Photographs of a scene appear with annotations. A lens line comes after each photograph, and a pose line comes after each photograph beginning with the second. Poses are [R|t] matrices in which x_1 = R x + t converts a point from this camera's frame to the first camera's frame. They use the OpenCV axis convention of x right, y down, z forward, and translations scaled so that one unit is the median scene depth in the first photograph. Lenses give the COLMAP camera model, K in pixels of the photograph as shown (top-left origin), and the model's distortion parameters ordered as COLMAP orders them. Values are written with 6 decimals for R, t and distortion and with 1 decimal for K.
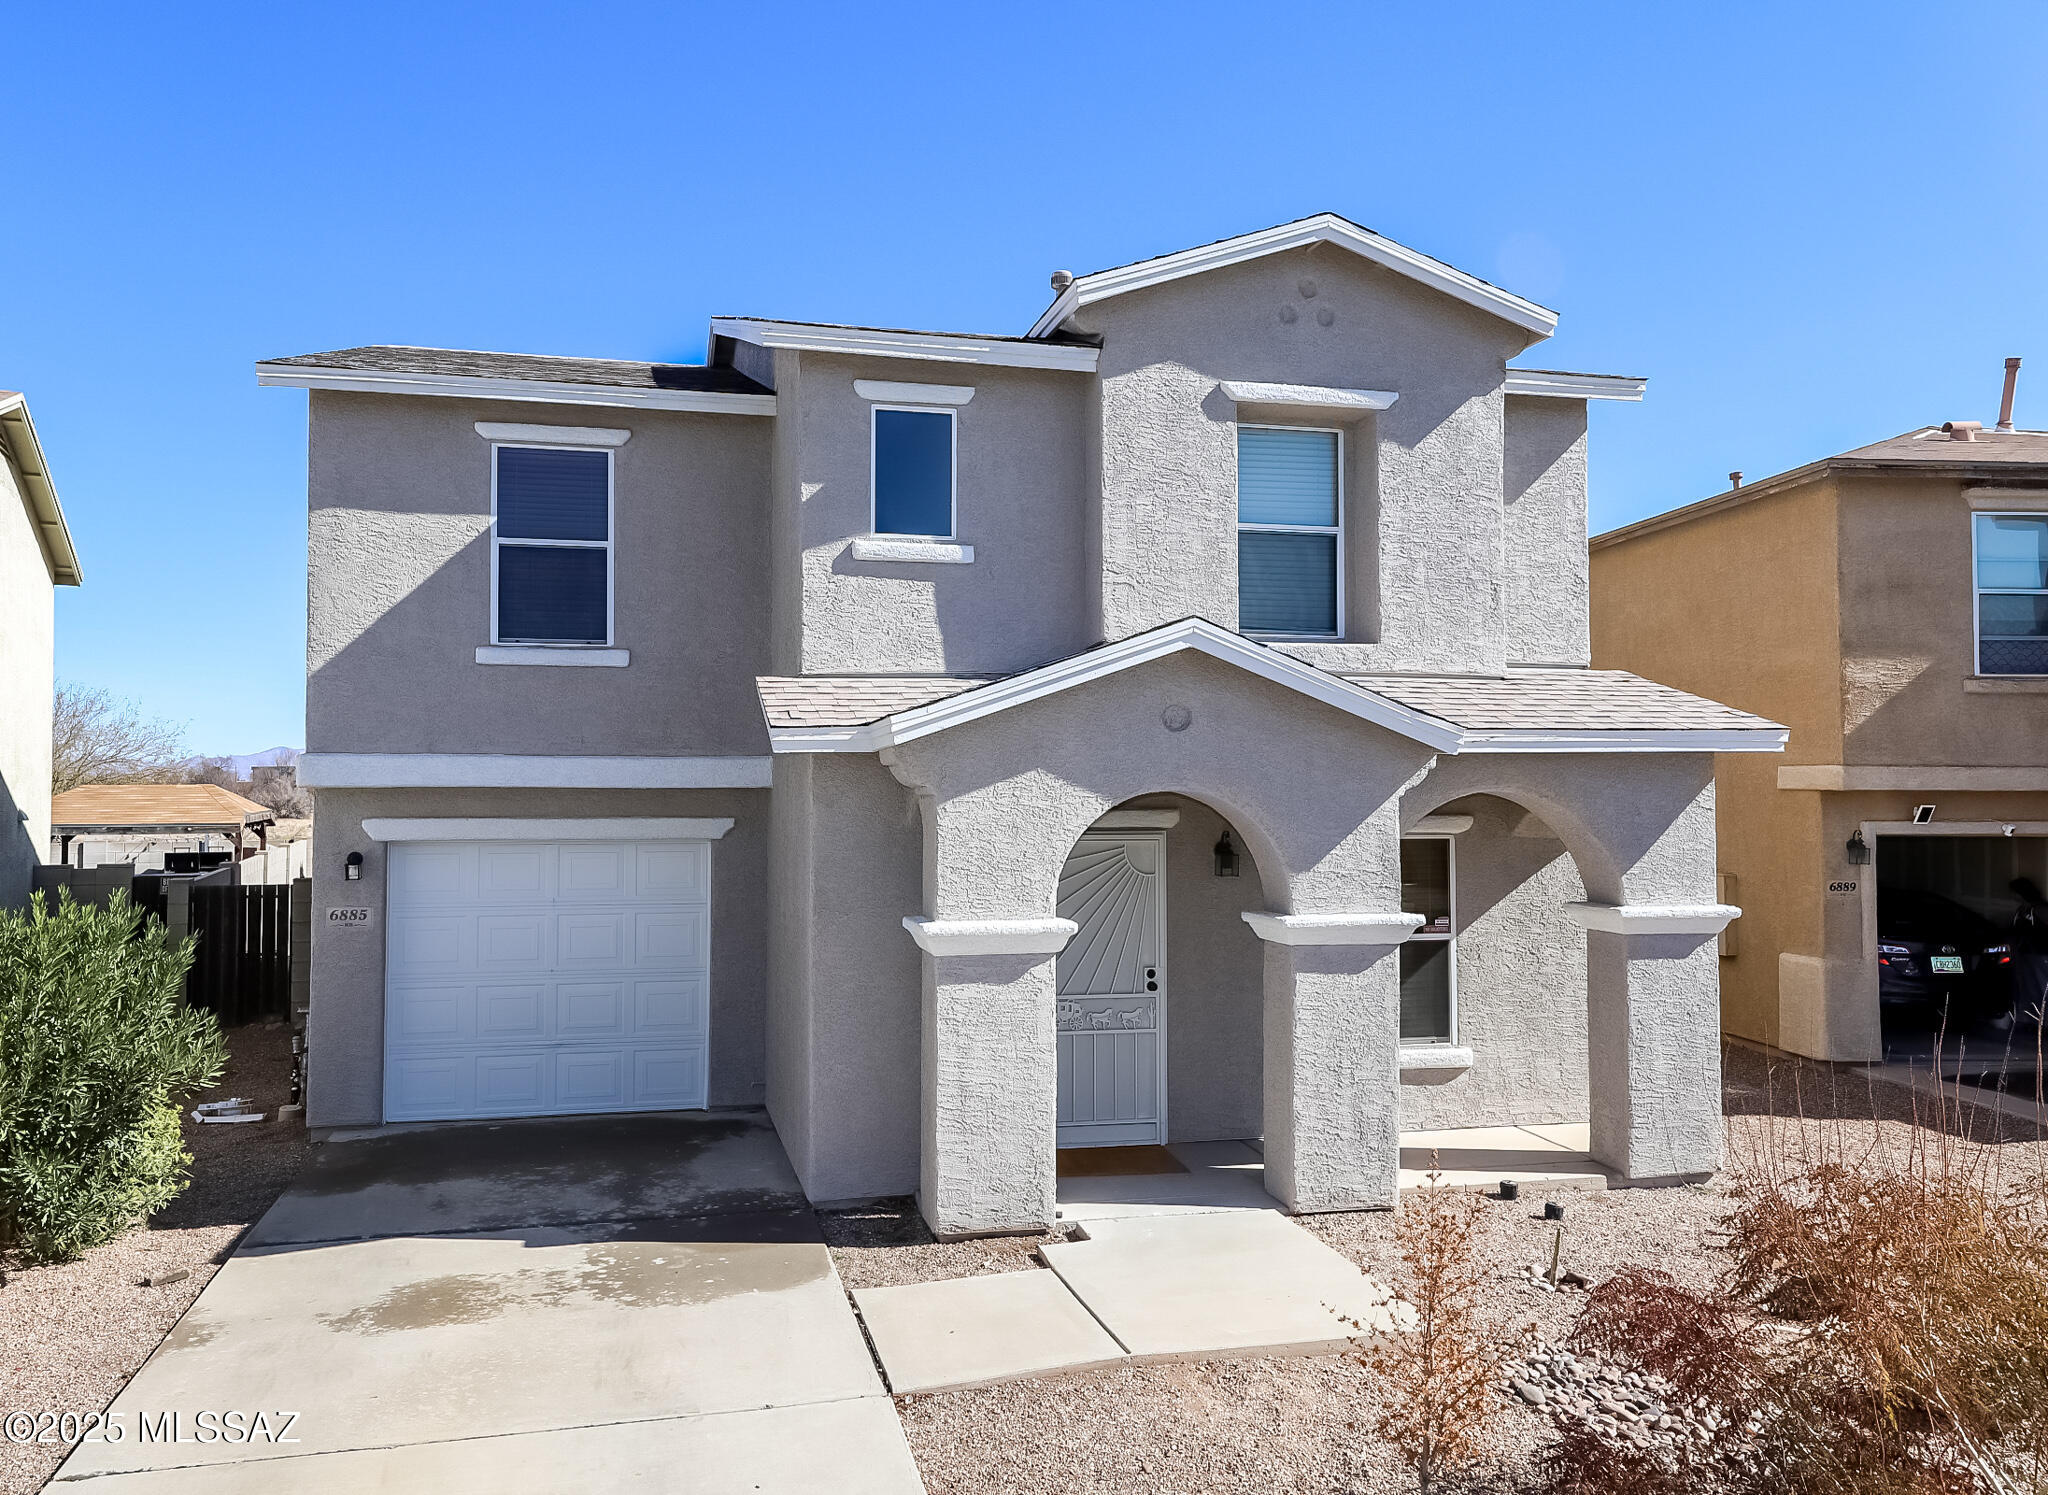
lens RADIAL K [[1479.5, 0, 1023.8], [0, 1479.5, 758.6], [0, 0, 1]] dist [0.020460, -0.005164]
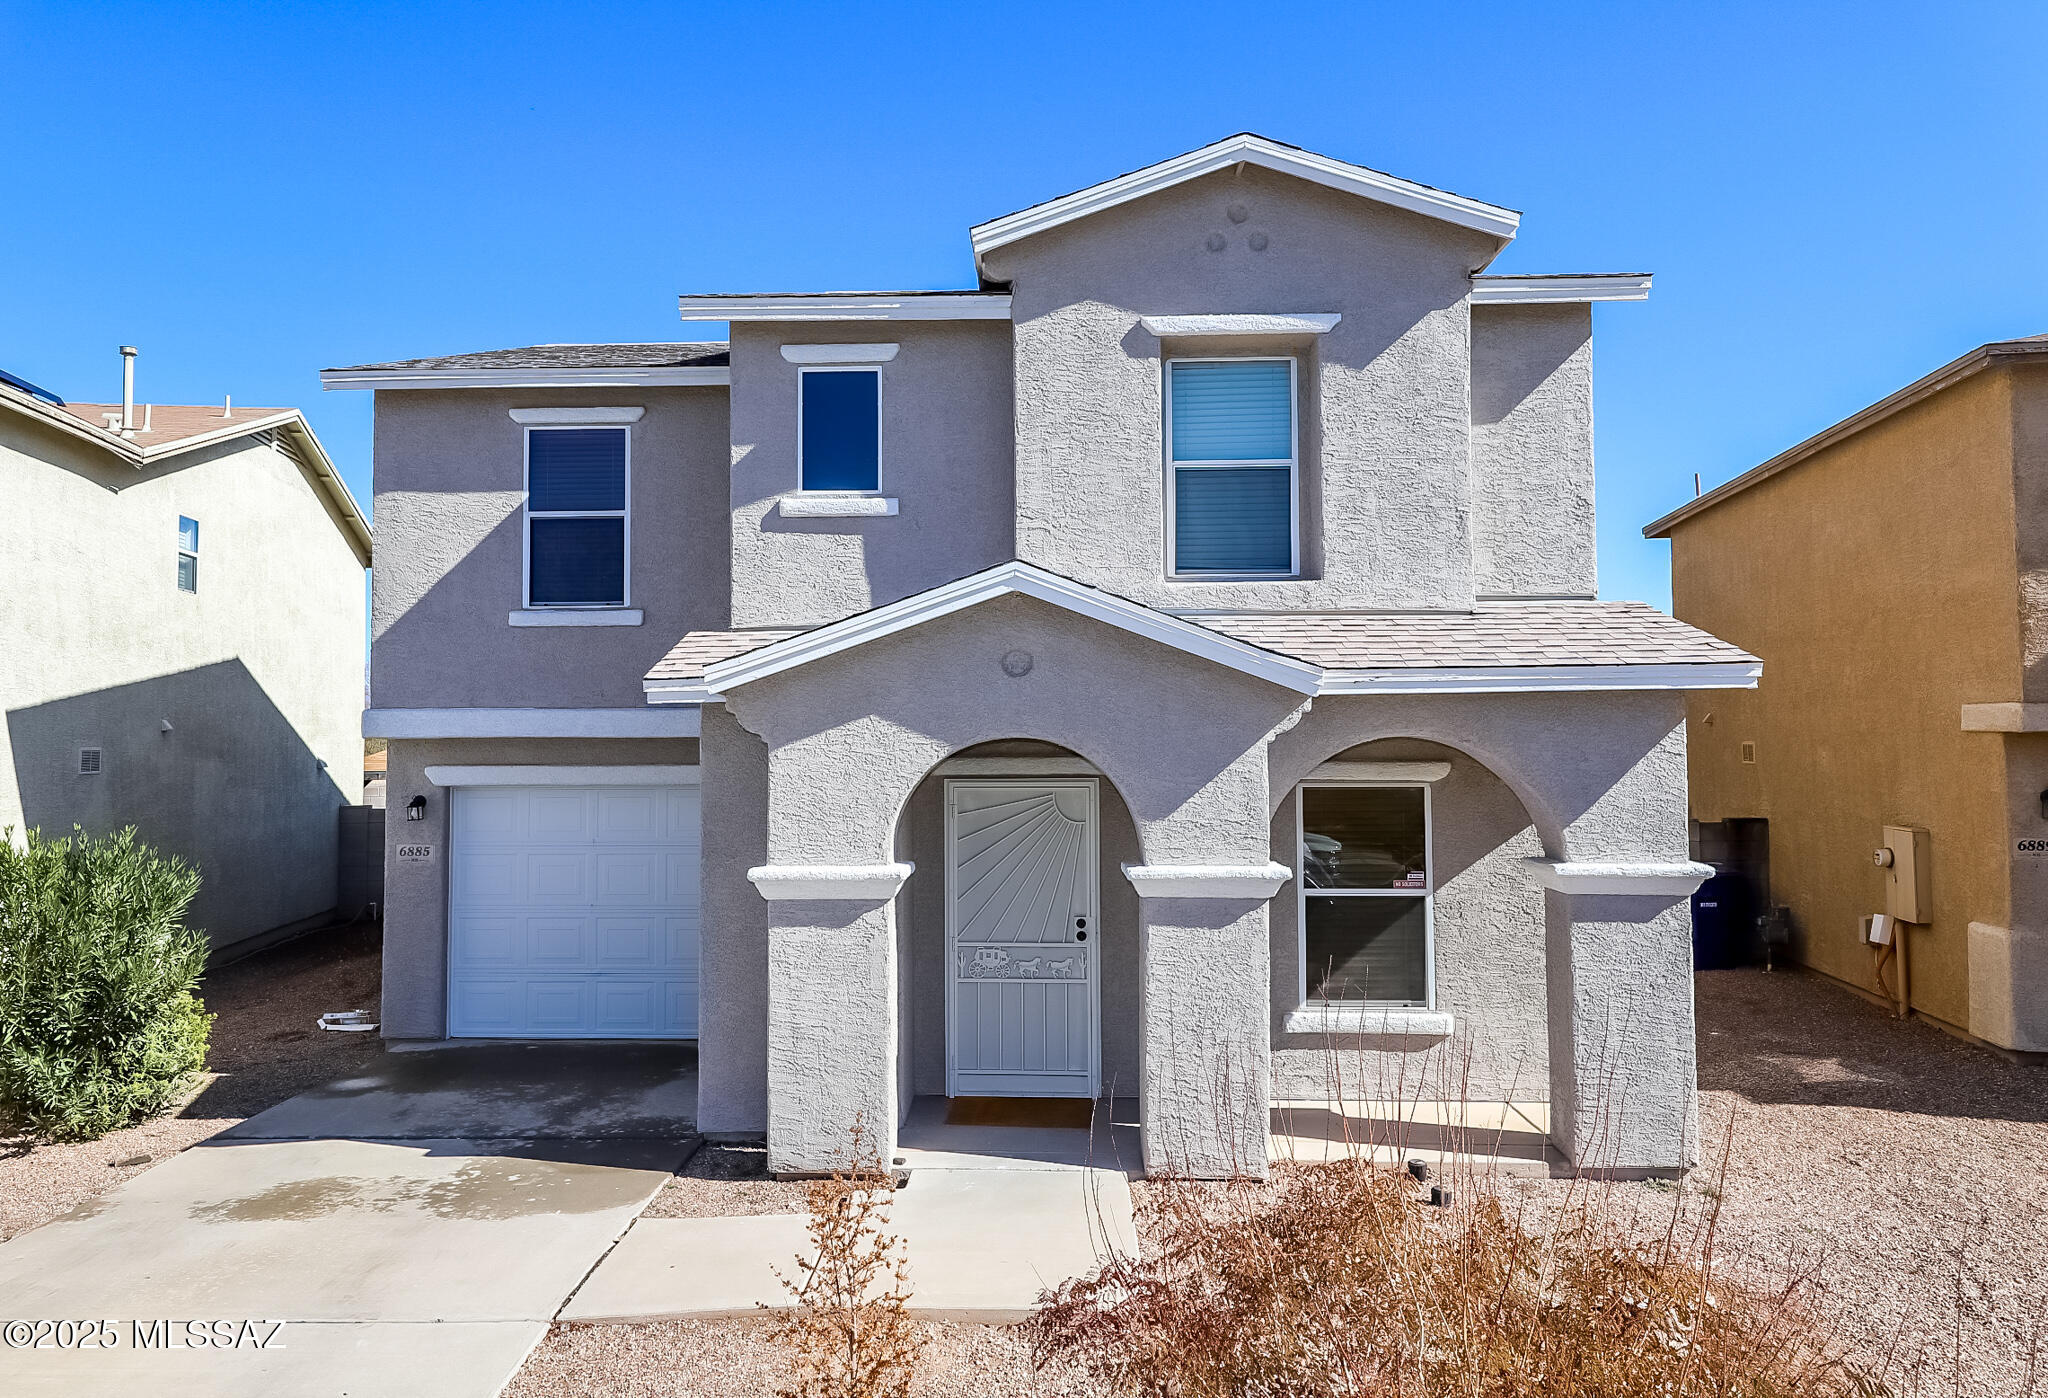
lens RADIAL K [[1442.6, 0, 1024.0], [0, 1442.6, 689.4], [0, 0, 1]] dist [0.020101, -0.000527]
pose [[0.964189, -0.014651, -0.264811, 0.310071], [0.011326, 0.999837, -0.014075, 0.003105], [0.264974, 0.010572, 0.964197, 0.064601]]
